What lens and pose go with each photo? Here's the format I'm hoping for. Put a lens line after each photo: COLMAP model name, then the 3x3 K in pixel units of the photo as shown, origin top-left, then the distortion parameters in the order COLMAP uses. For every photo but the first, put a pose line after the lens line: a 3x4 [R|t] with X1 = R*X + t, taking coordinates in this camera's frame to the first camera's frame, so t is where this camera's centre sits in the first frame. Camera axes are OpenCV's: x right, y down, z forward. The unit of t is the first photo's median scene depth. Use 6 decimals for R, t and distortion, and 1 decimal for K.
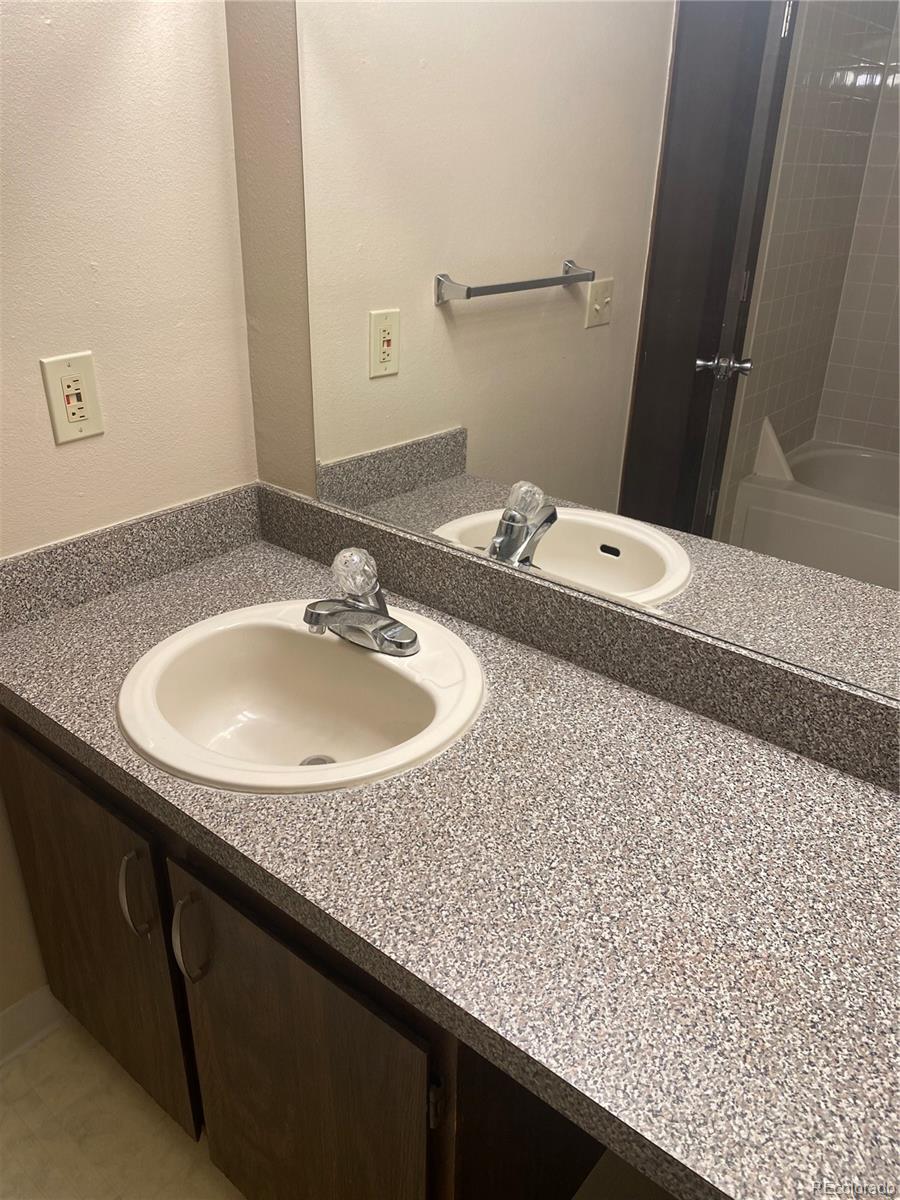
lens RADIAL K [[910.1, 0, 452.5], [0, 910.1, 601.0], [0, 0, 1]] dist [0.049710, -0.058469]
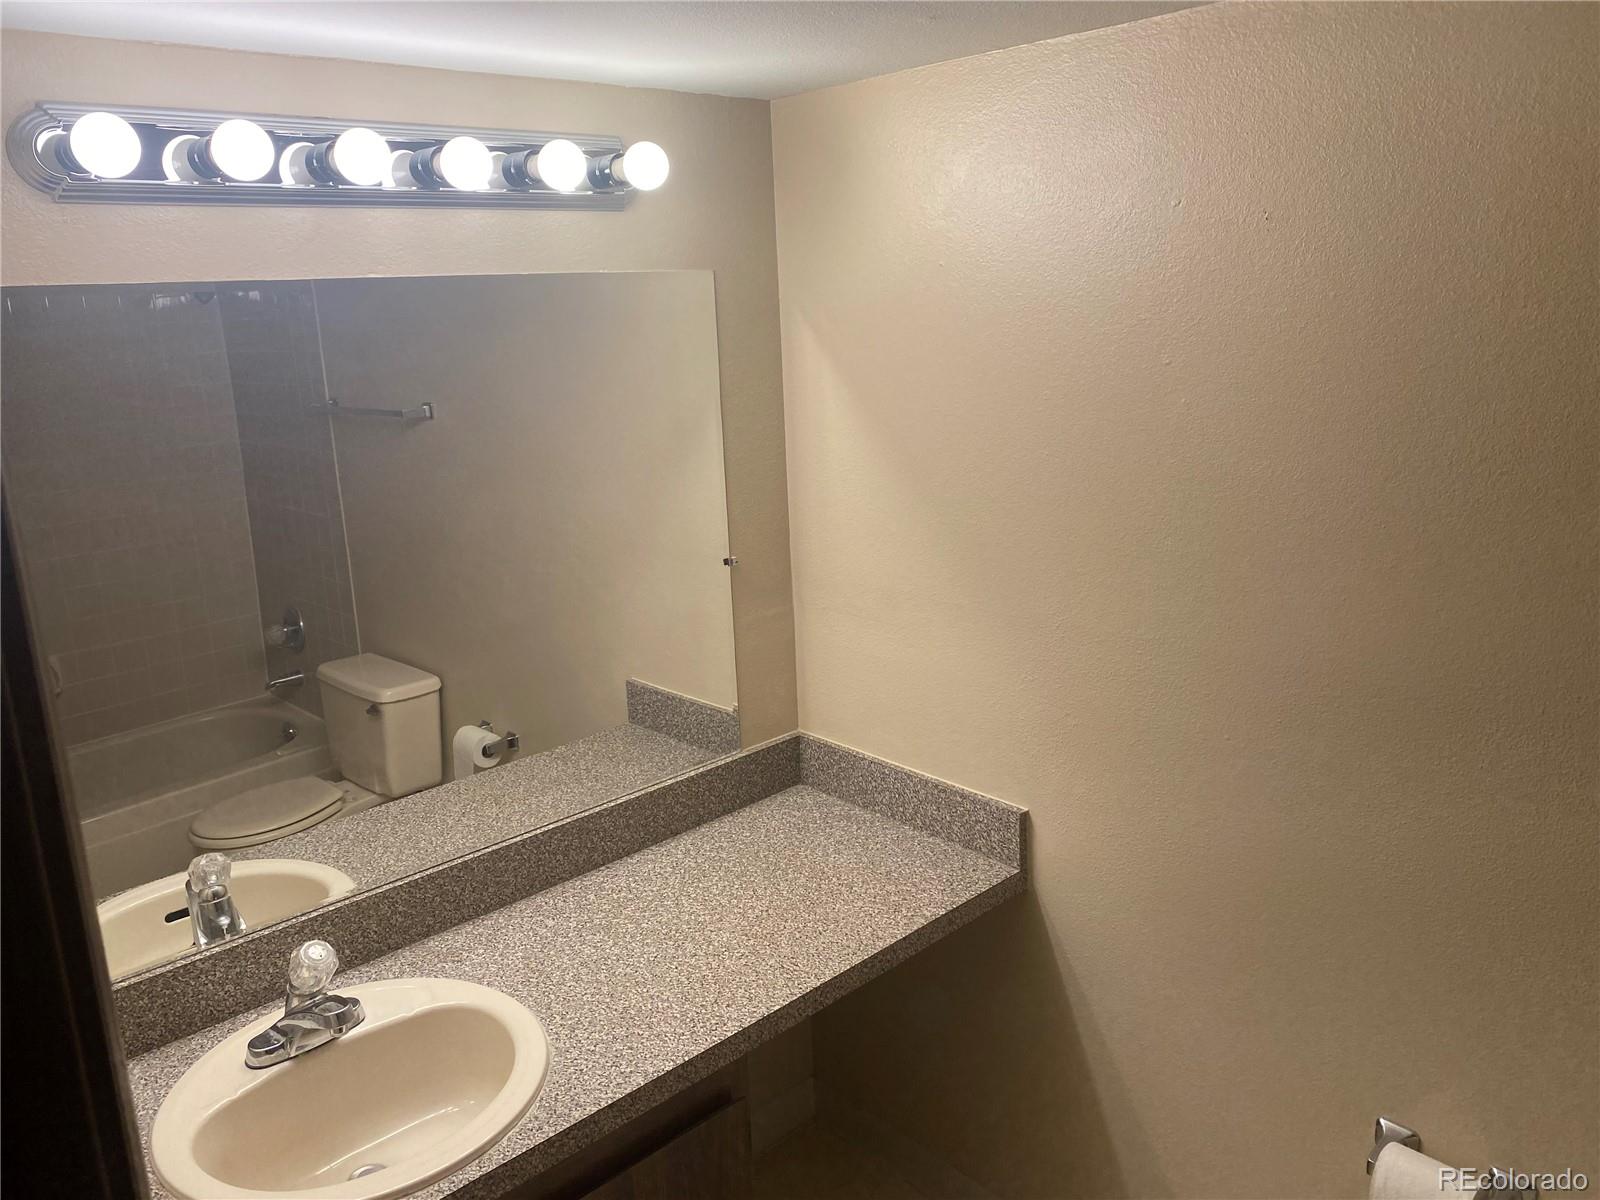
lens RADIAL K [[1213.5, 0, 799.6], [0, 1213.5, 598.6], [0, 0, 1]] dist [0.049710, -0.058469]
pose [[0.140595, -0.275113, 0.951076, -1.208889], [0.487911, 0.855124, 0.175230, -0.355616], [-0.861496, 0.439404, 0.254457, 0.062300]]
